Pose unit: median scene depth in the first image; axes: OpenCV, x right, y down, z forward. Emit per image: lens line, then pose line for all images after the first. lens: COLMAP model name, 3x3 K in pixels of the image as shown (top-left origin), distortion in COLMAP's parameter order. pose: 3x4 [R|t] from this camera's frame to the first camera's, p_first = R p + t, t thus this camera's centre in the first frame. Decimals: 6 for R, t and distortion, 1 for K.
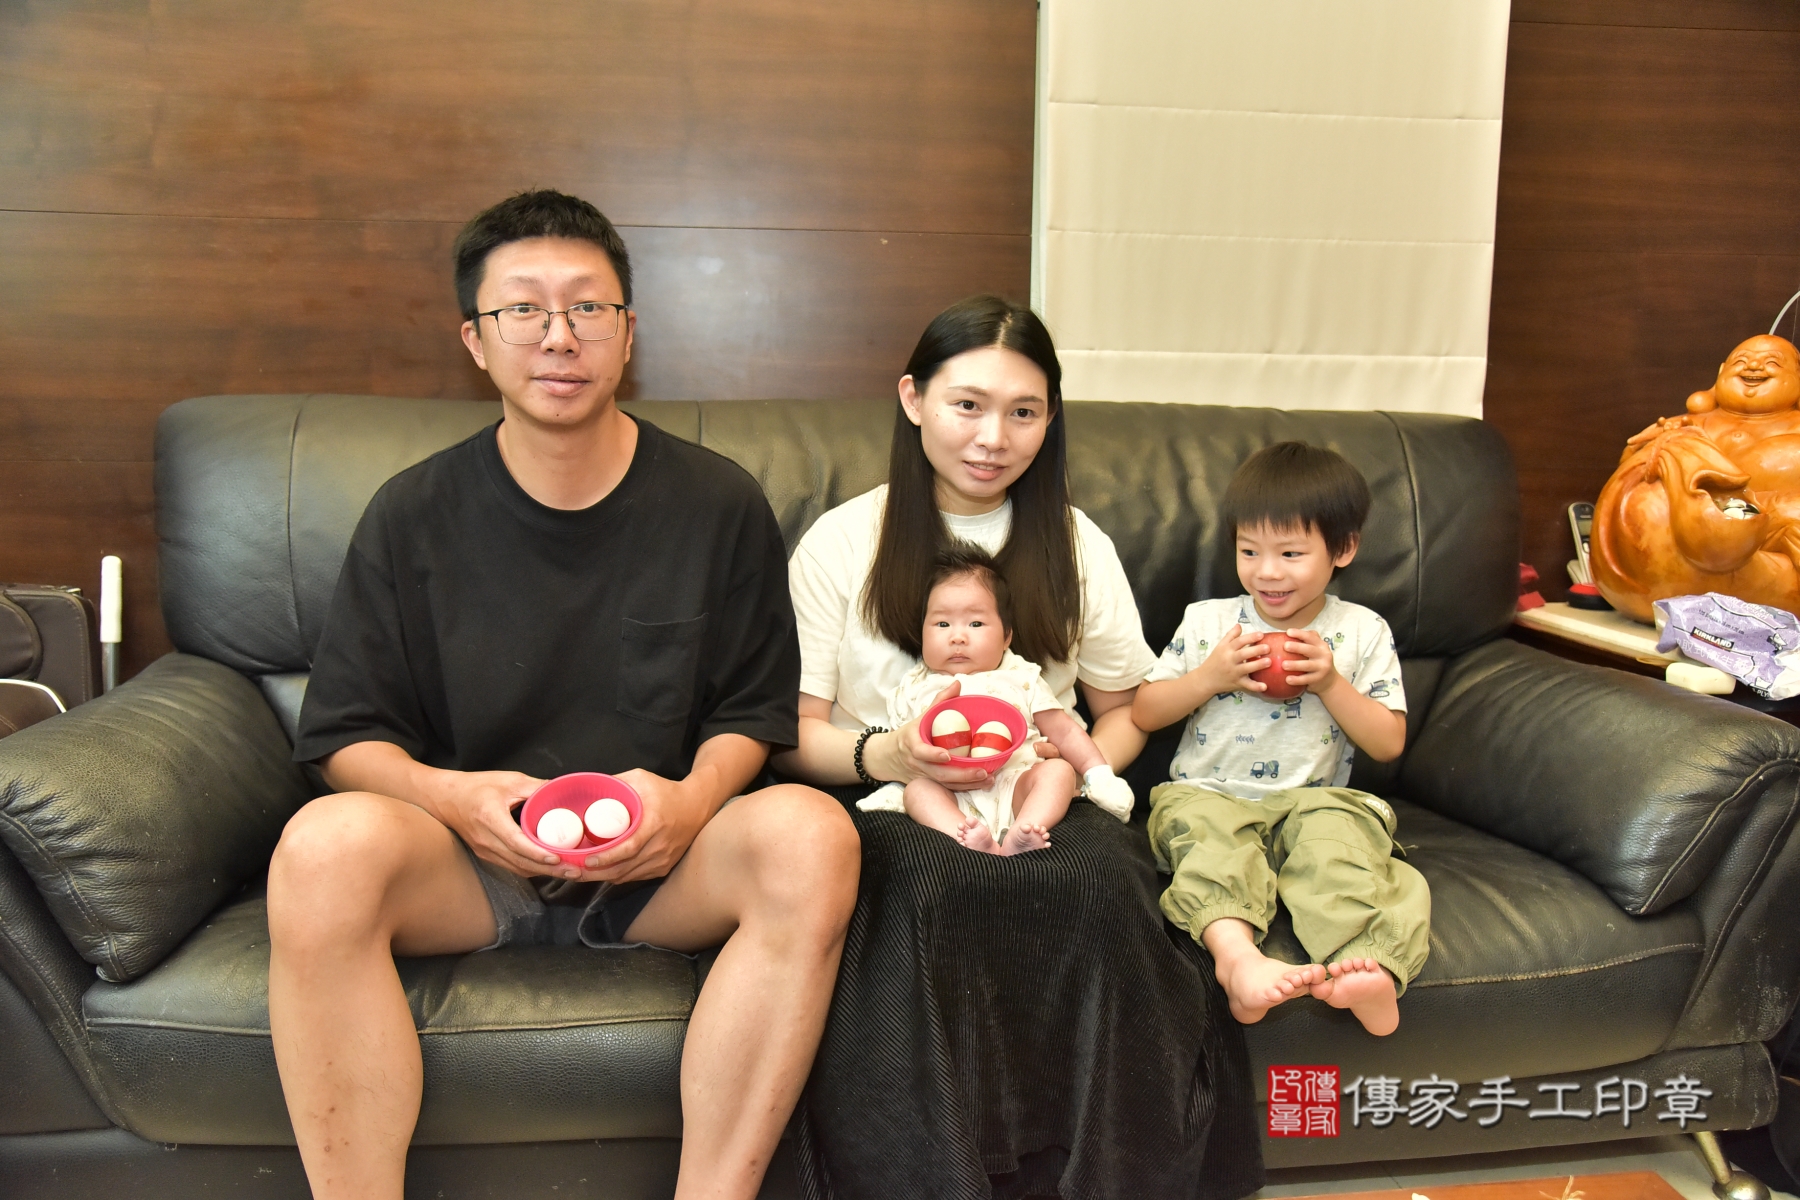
lens RADIAL K [[1433.6, 0, 893.8], [0, 1433.6, 606.3], [0, 0, 1]] dist [-0.059336, 0.078204]
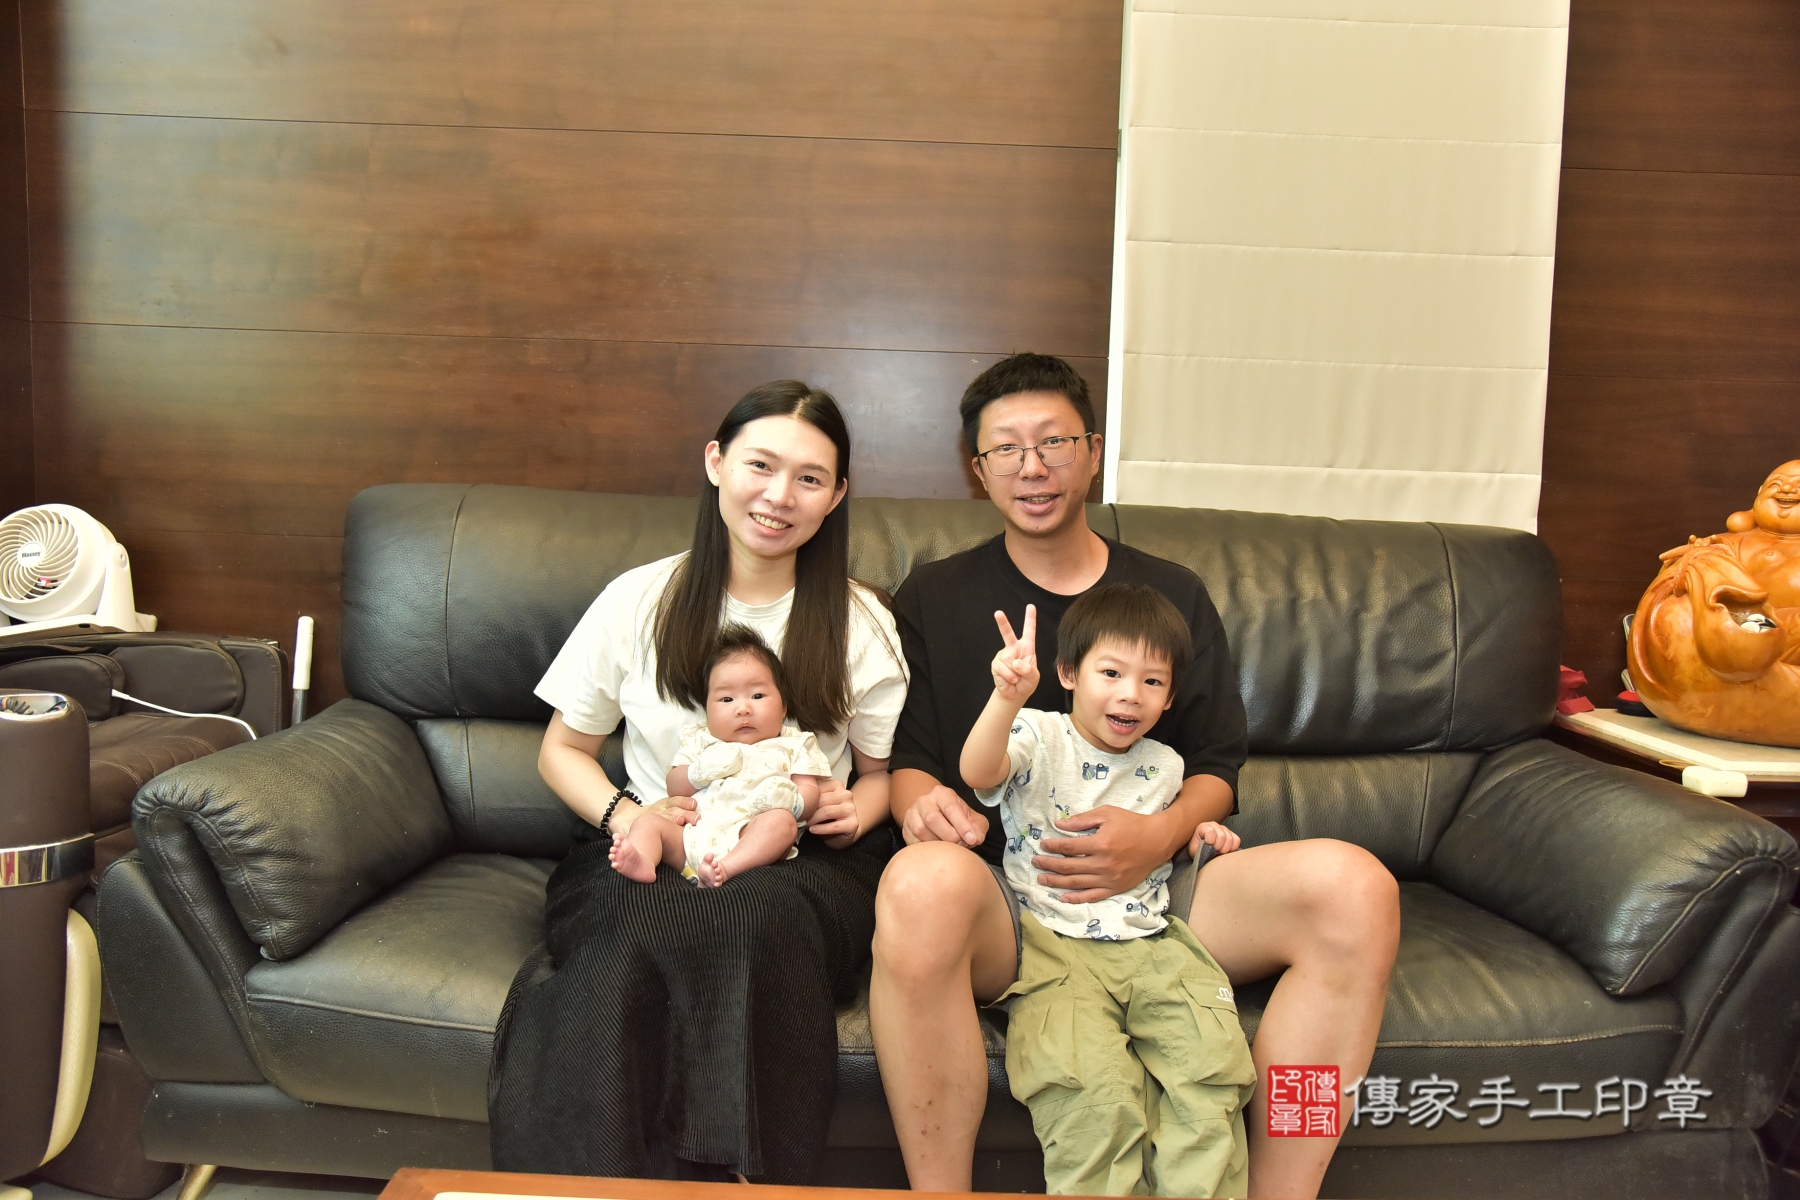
lens RADIAL K [[1406.2, 0, 898.2], [0, 1406.2, 603.6], [0, 0, 1]] dist [-0.070166, 0.075281]
pose [[0.992290, 0.032782, -0.119525, 0.078151], [-0.041029, 0.996895, -0.067203, 0.012062], [0.116951, 0.071588, 0.990554, -0.094393]]
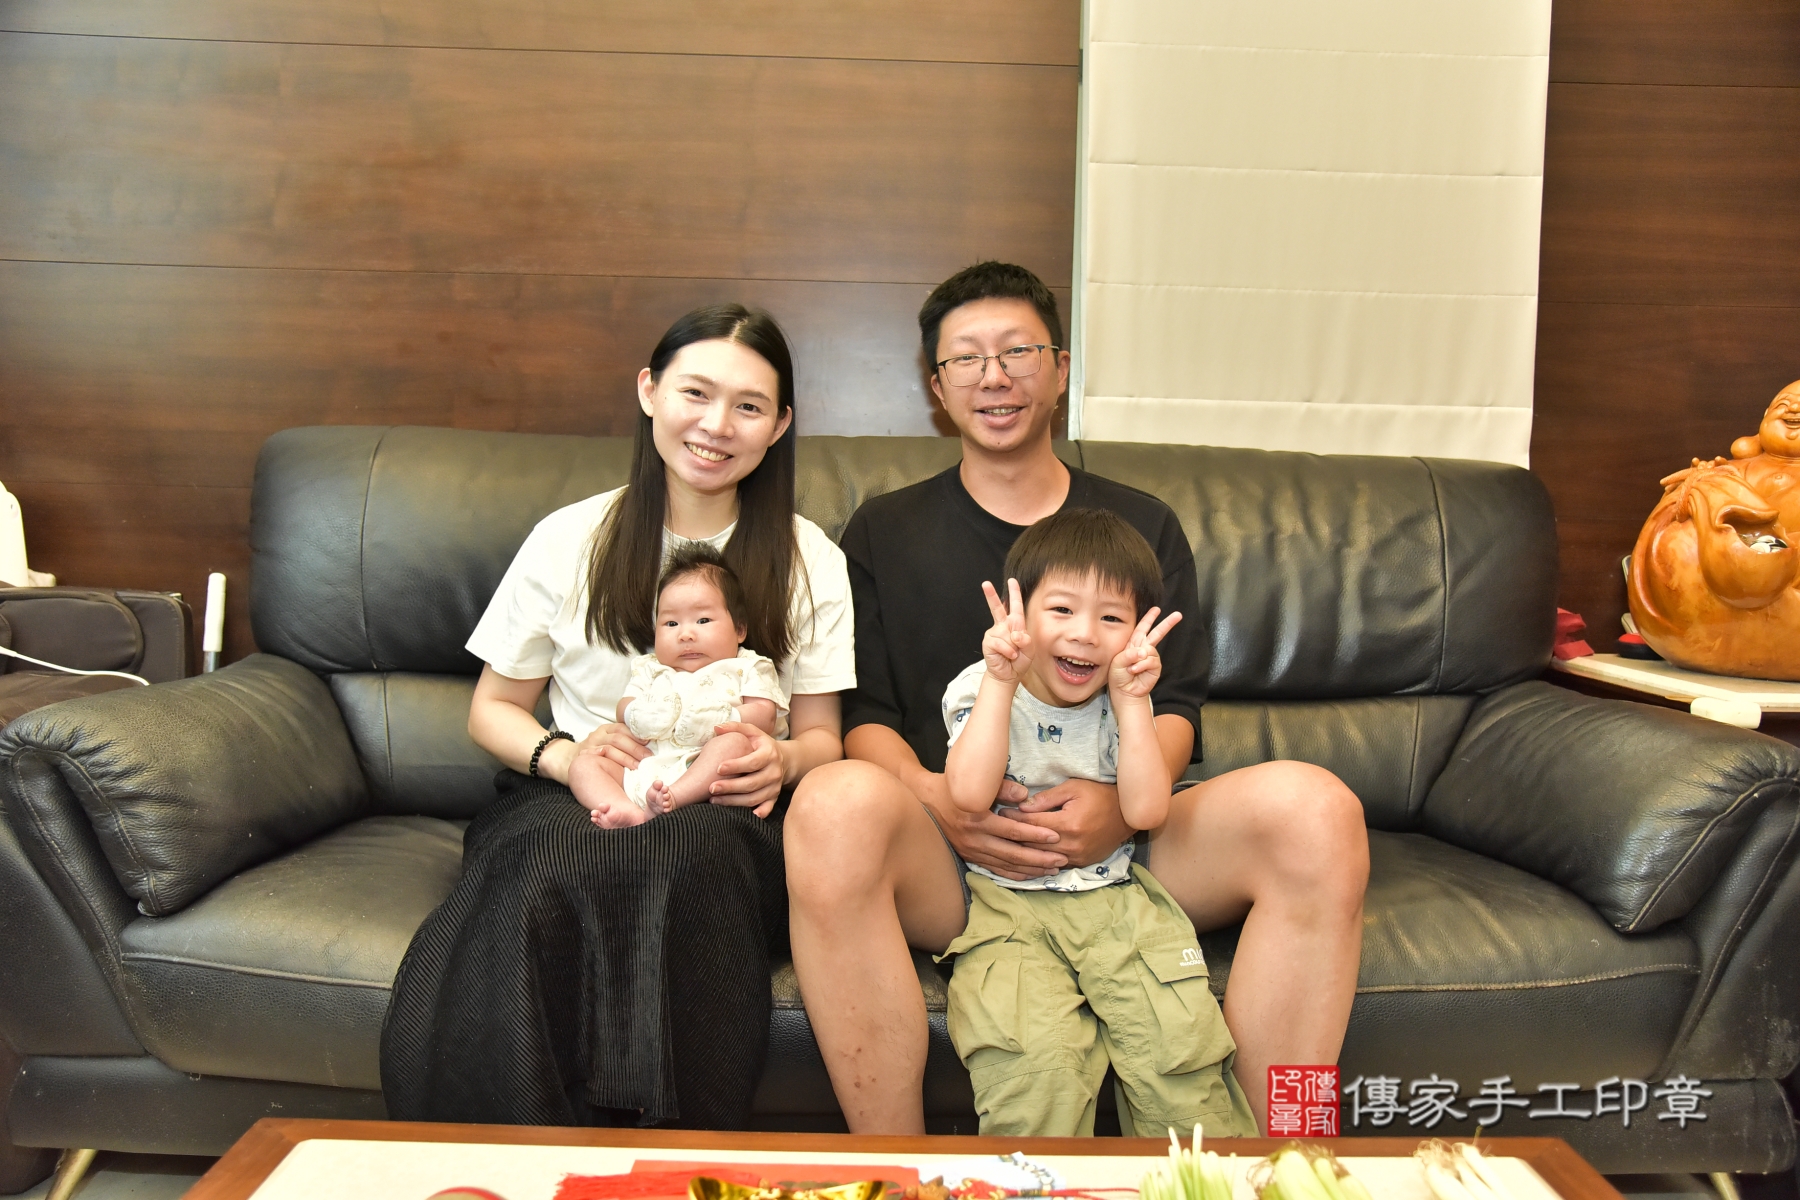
lens RADIAL K [[1430.9, 0, 899.0], [0, 1430.9, 606.7], [0, 0, 1]] dist [-0.068830, 0.087844]
pose [[0.994057, 0.019521, -0.107092, 0.095914], [-0.027991, 0.996548, -0.078160, 0.064539], [0.105197, 0.080693, 0.991172, -0.031967]]
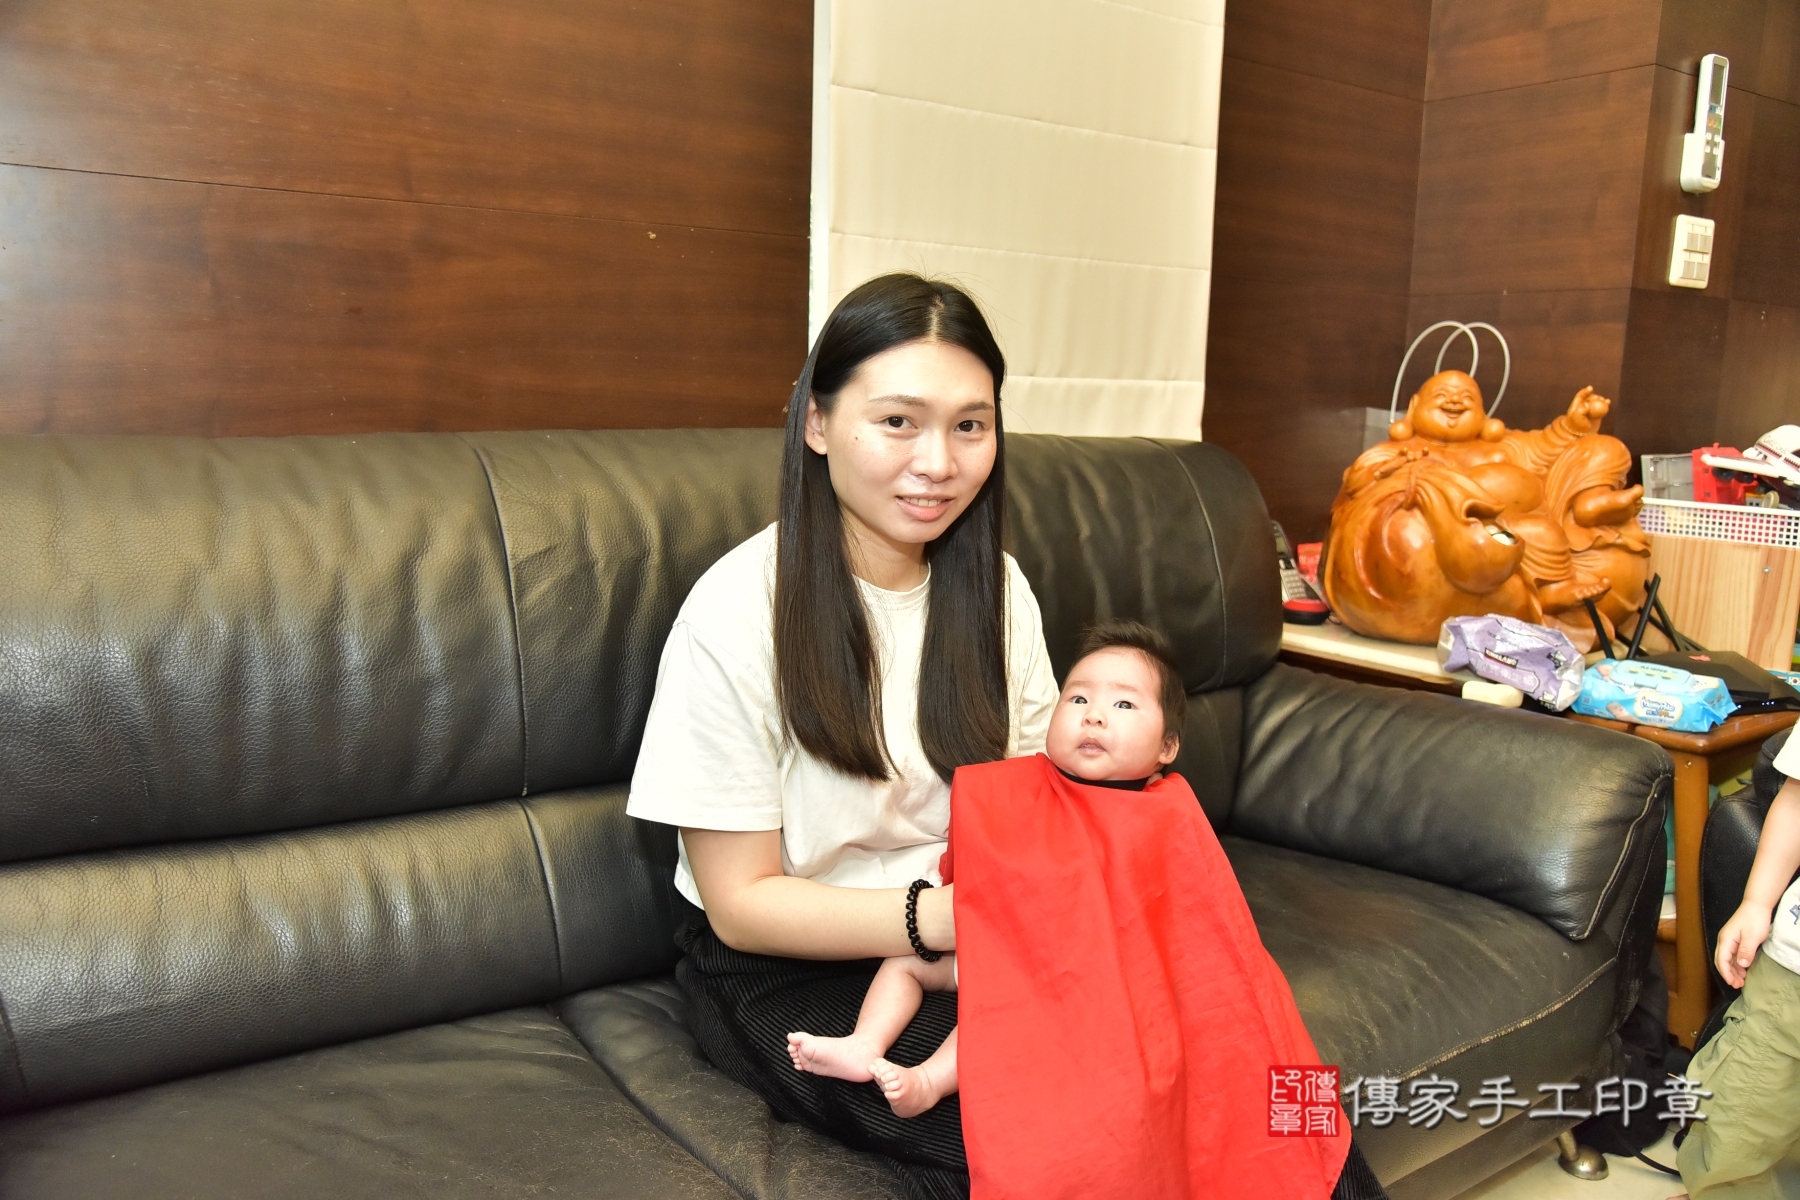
lens RADIAL K [[1436.1, 0, 892.6], [0, 1436.1, 604.9], [0, 0, 1]] dist [-0.061848, 0.082382]
pose [[0.885145, -0.056029, 0.461930, -0.301609], [0.052703, 0.998408, 0.020111, -0.058100], [-0.462321, 0.006544, 0.886688, 0.234746]]
